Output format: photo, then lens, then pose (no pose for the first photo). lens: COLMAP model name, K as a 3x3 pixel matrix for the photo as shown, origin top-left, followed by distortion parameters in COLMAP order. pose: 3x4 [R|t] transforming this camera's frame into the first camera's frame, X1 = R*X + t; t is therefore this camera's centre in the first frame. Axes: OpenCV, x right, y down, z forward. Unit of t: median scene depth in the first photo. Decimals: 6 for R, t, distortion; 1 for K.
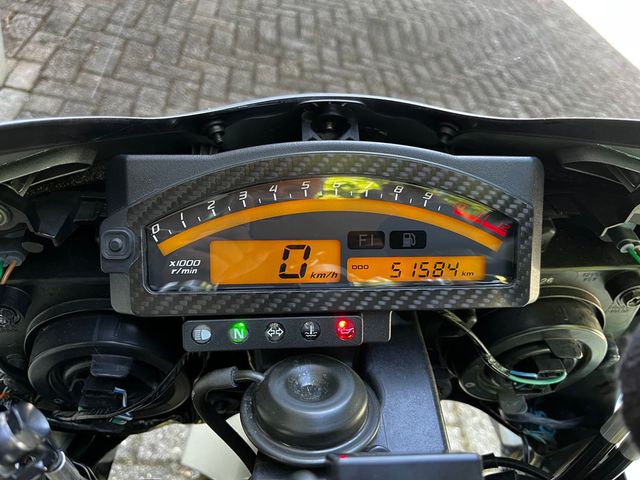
lens RADIAL K [[488.5, 0, 319.9], [0, 488.5, 239.5], [0, 0, 1]] dist [0.062632, -0.090717]
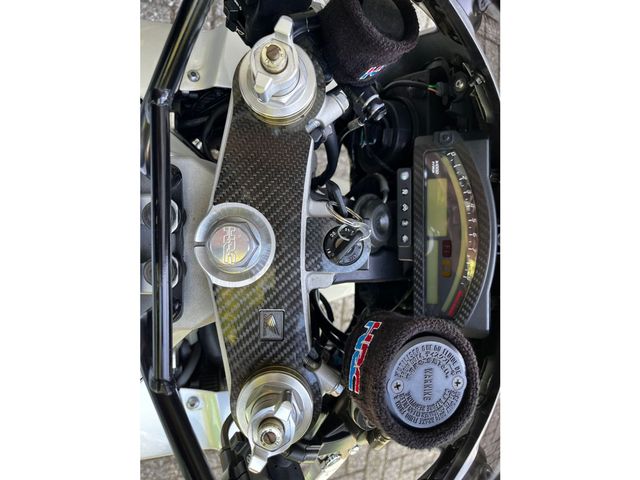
lens RADIAL K [[488.5, 0, 319.8], [0, 488.5, 240.5], [0, 0, 1]] dist [0.062632, -0.090717]
pose [[-0.049513, 0.987226, -0.151434, 0.411461], [-0.968387, -0.010337, 0.249237, 0.005502], [0.244488, 0.158987, 0.956529, -1.200077]]
